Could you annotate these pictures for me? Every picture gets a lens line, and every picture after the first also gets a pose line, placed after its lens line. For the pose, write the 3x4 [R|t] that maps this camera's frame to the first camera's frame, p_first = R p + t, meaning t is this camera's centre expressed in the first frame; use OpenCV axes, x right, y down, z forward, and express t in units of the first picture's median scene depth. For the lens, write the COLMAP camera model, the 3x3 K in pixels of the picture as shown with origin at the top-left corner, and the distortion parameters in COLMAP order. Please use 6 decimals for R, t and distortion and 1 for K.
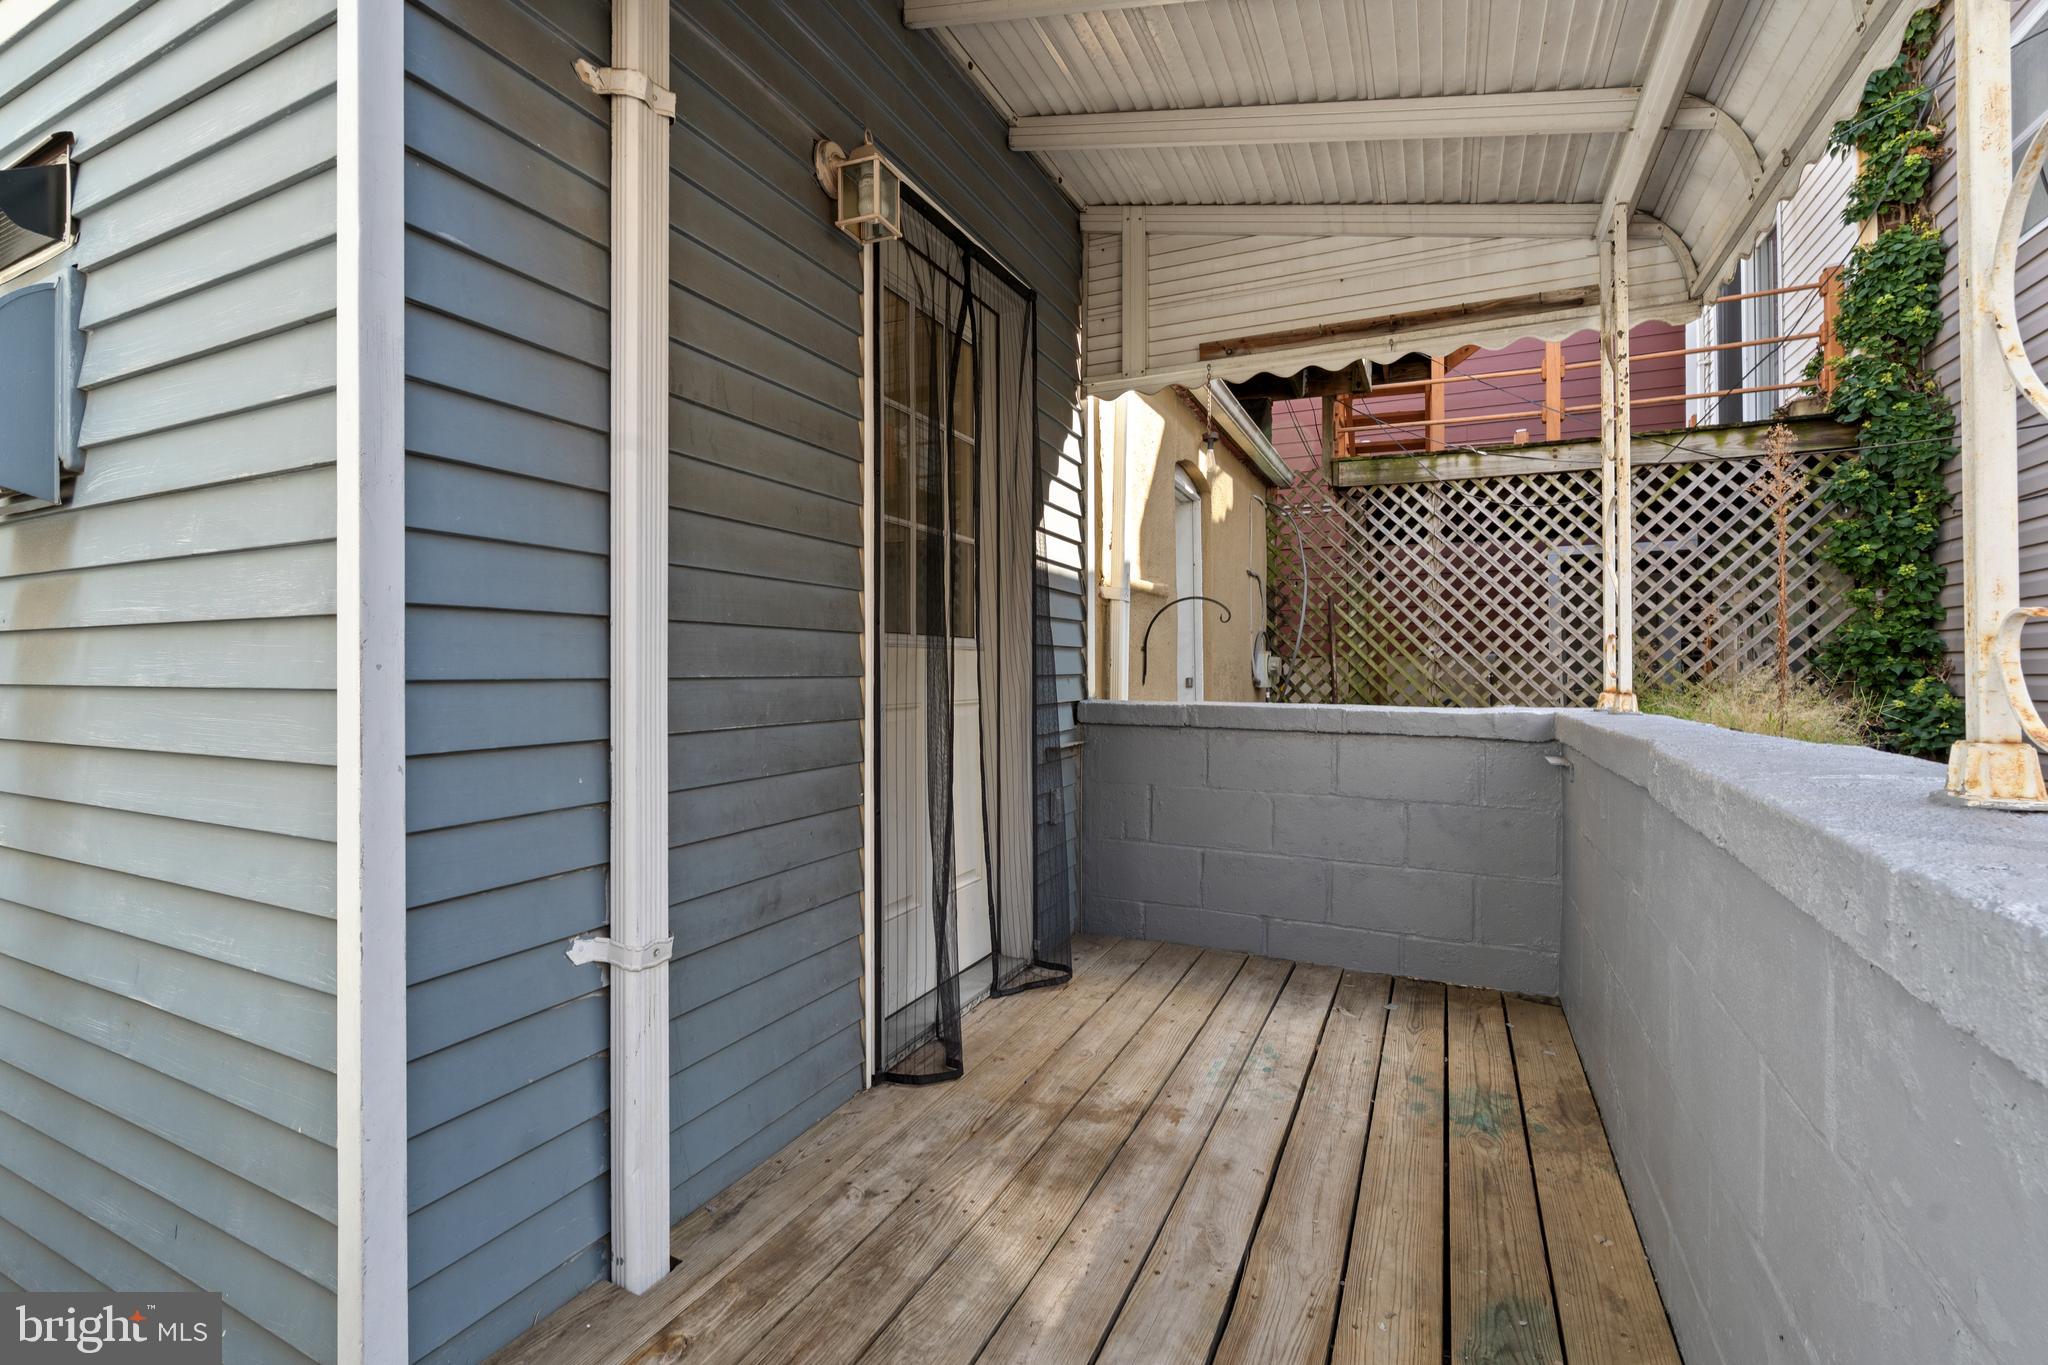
lens RADIAL K [[917.9, 0, 1013.9], [0, 917.9, 668.4], [0, 0, 1]] dist [-0.003992, 0.001515]
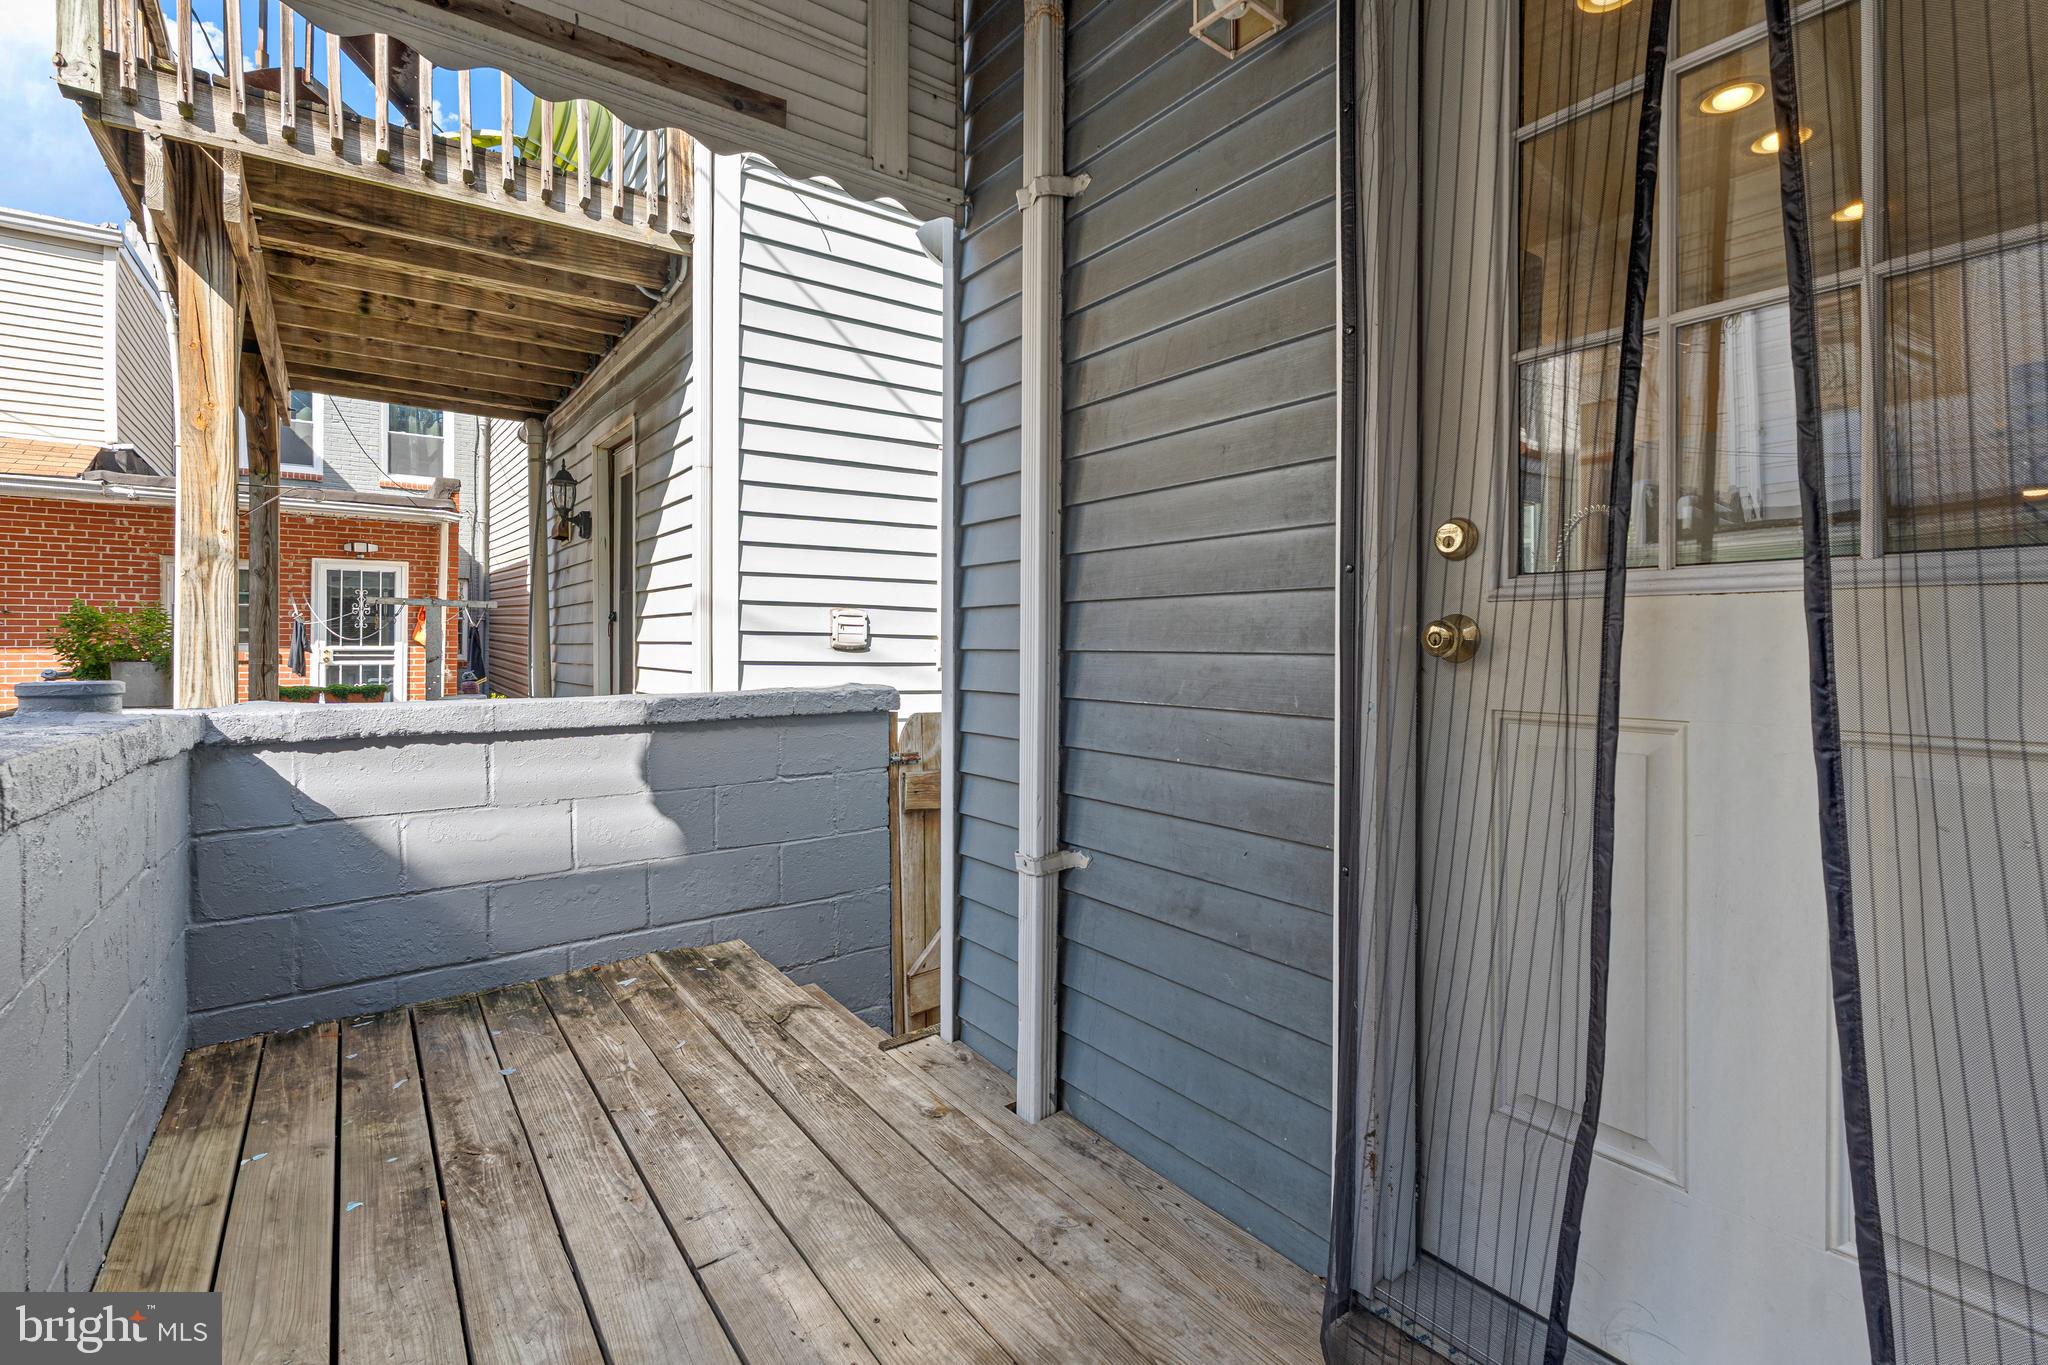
lens RADIAL K [[917.9, 0, 979.6], [0, 917.9, 635.7], [0, 0, 1]] dist [-0.003992, 0.001515]
pose [[-0.499433, 0.003048, -0.866347, 0.640389], [0.006425, 0.999979, -0.000186, -0.006866], [0.866329, -0.005659, -0.499442, 1.357049]]
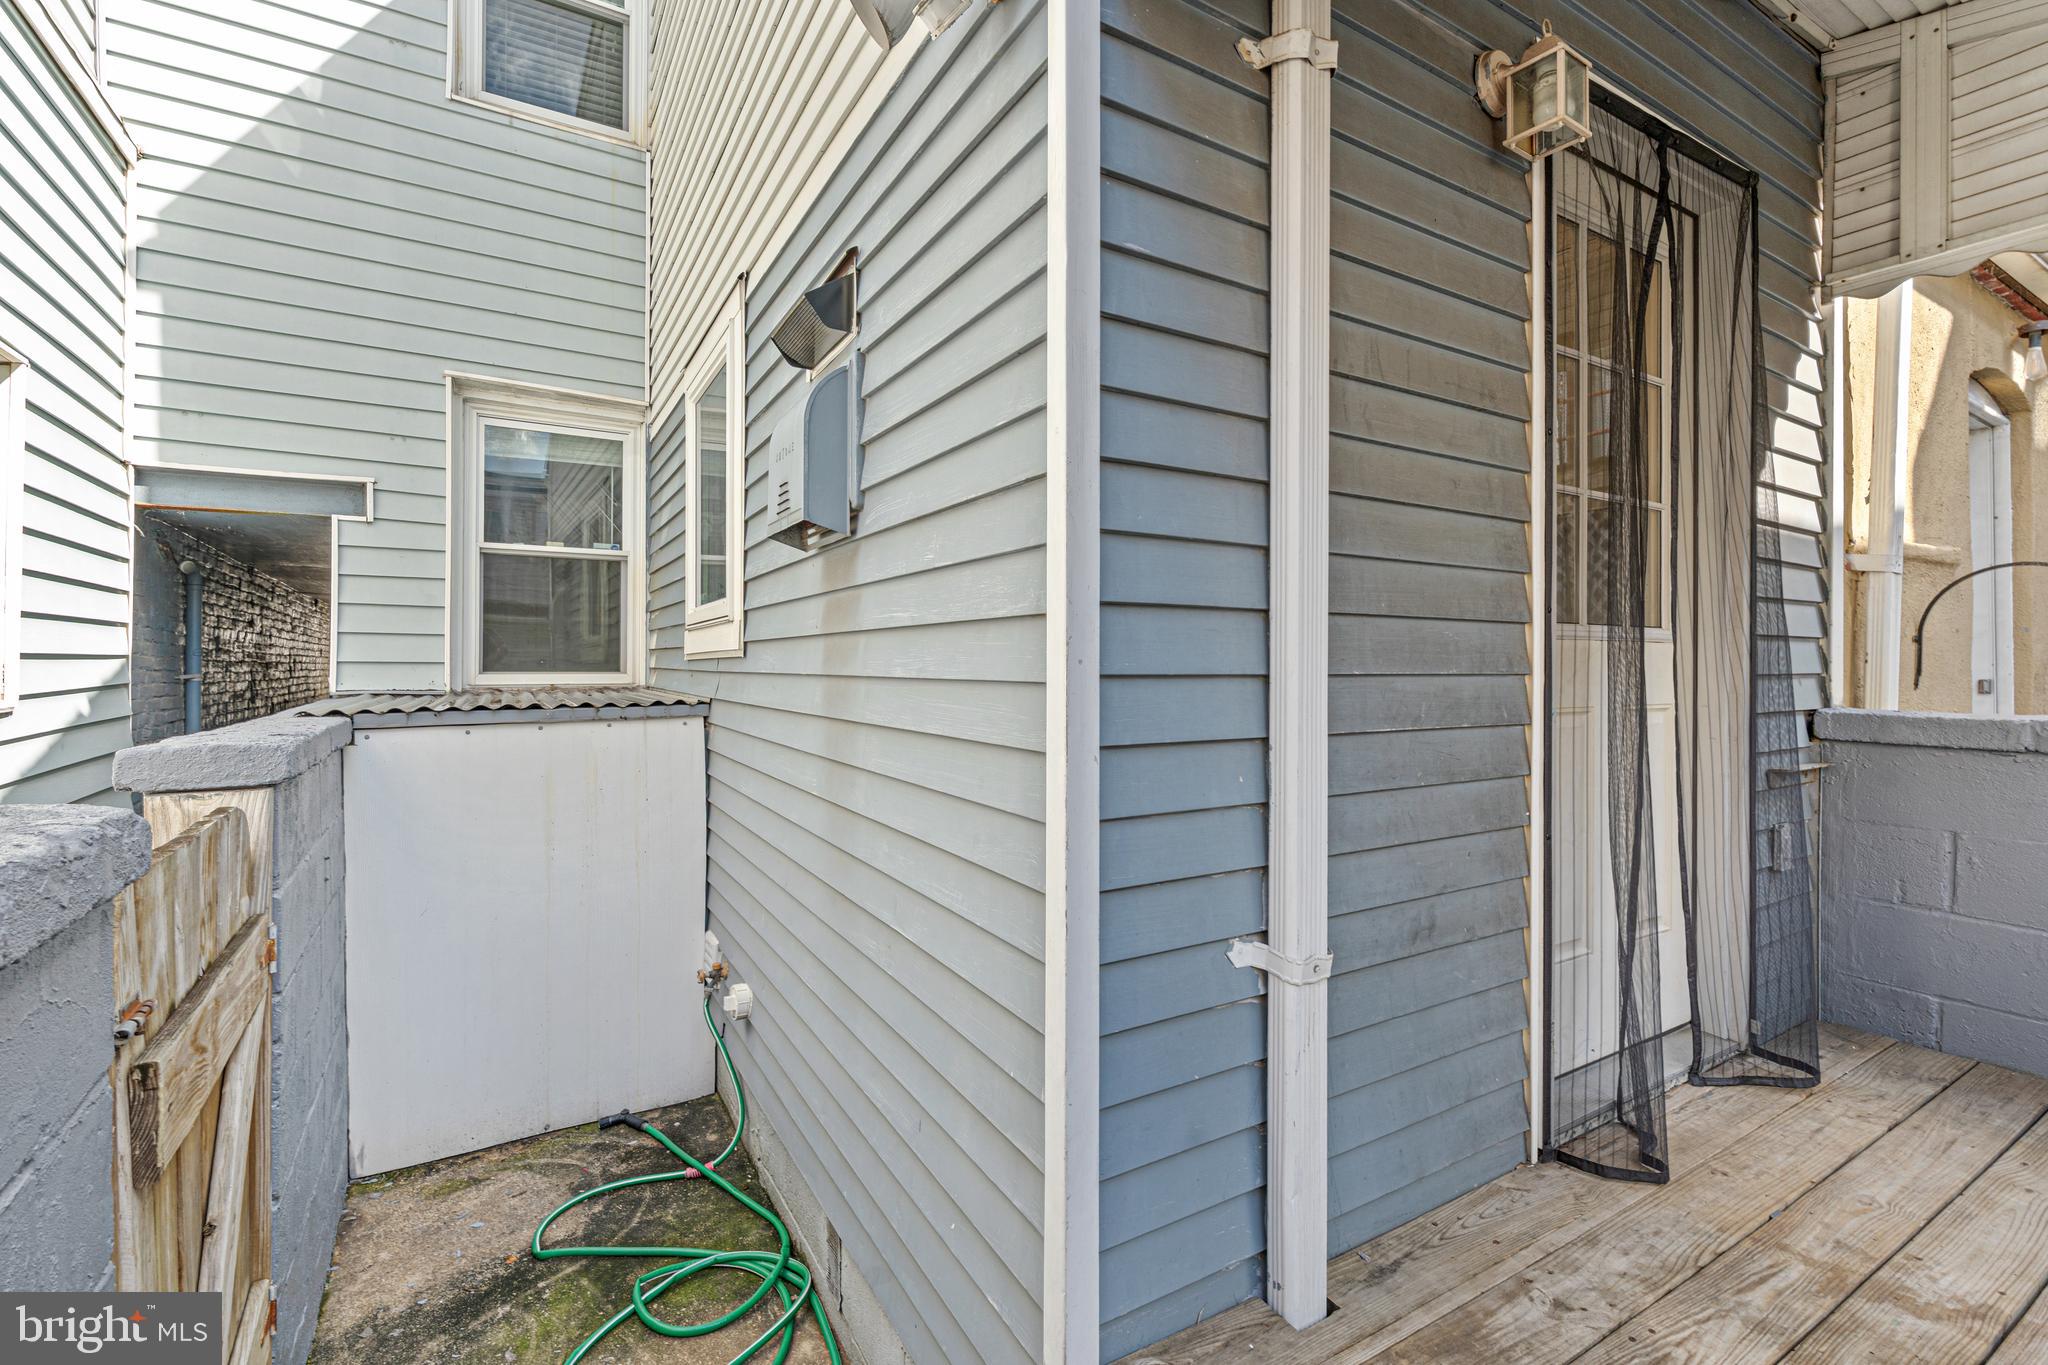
lens RADIAL K [[917.9, 0, 1033.4], [0, 917.9, 663.8], [0, 0, 1]] dist [-0.003992, 0.001515]
pose [[0.835466, 0.003436, -0.549531, -0.101040], [-0.003482, 0.999993, 0.000959, -0.000117], [0.549530, 0.001113, 0.835473, 0.053241]]
